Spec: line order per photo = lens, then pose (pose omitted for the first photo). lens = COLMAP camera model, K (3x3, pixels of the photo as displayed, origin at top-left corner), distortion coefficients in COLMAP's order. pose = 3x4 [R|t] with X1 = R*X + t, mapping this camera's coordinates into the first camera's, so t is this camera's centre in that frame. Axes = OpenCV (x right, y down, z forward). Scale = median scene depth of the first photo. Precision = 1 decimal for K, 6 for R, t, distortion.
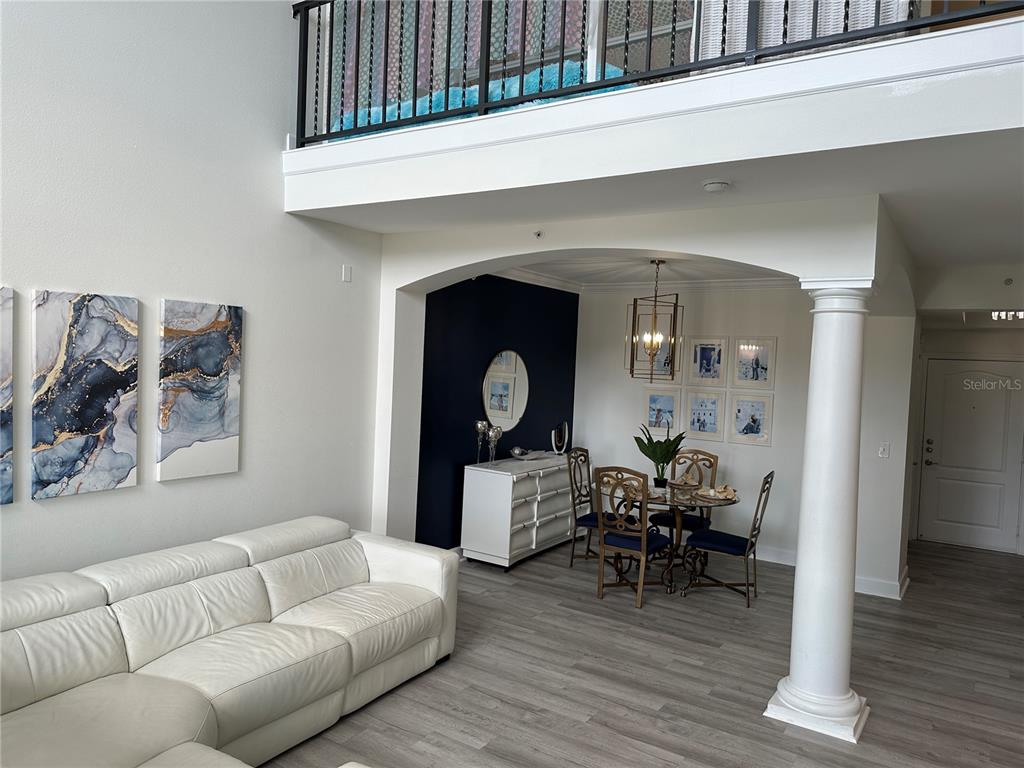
lens RADIAL K [[723.2, 0, 508.8], [0, 723.2, 381.7], [0, 0, 1]] dist [0.039092, -0.048281]
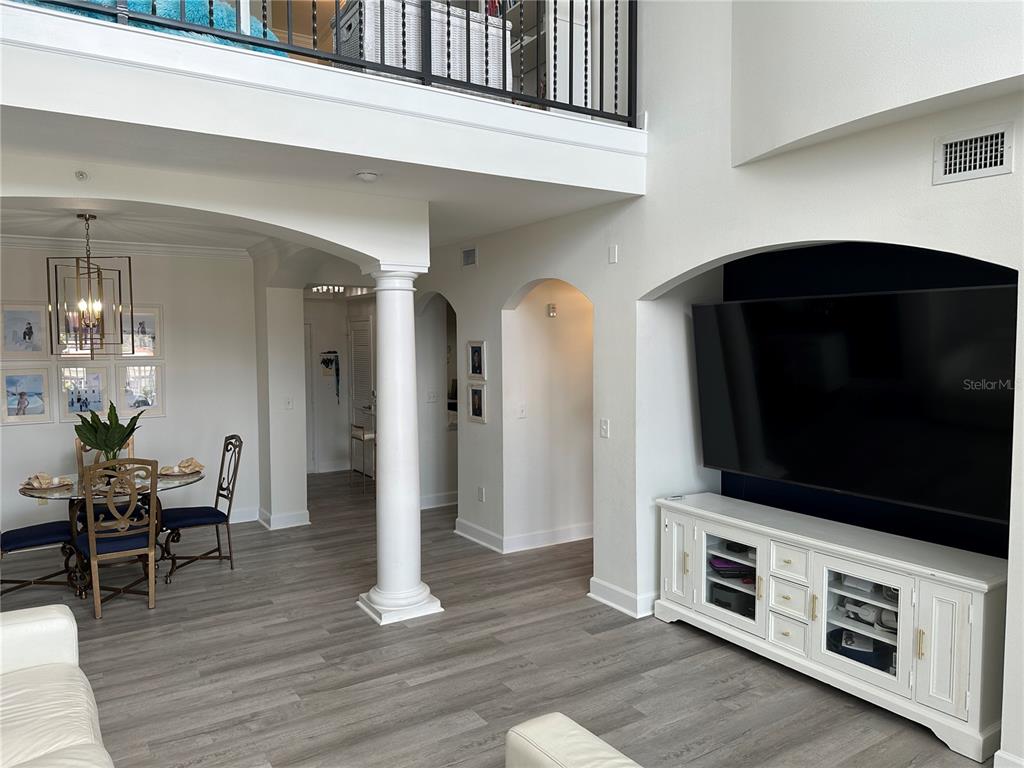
lens RADIAL K [[723.2, 0, 507.8], [0, 723.2, 387.8], [0, 0, 1]] dist [0.039092, -0.048281]
pose [[0.399203, -0.103193, 0.911037, -0.576779], [0.046442, 0.994646, 0.092313, -0.031713], [-0.915686, 0.005458, 0.401858, 0.300206]]
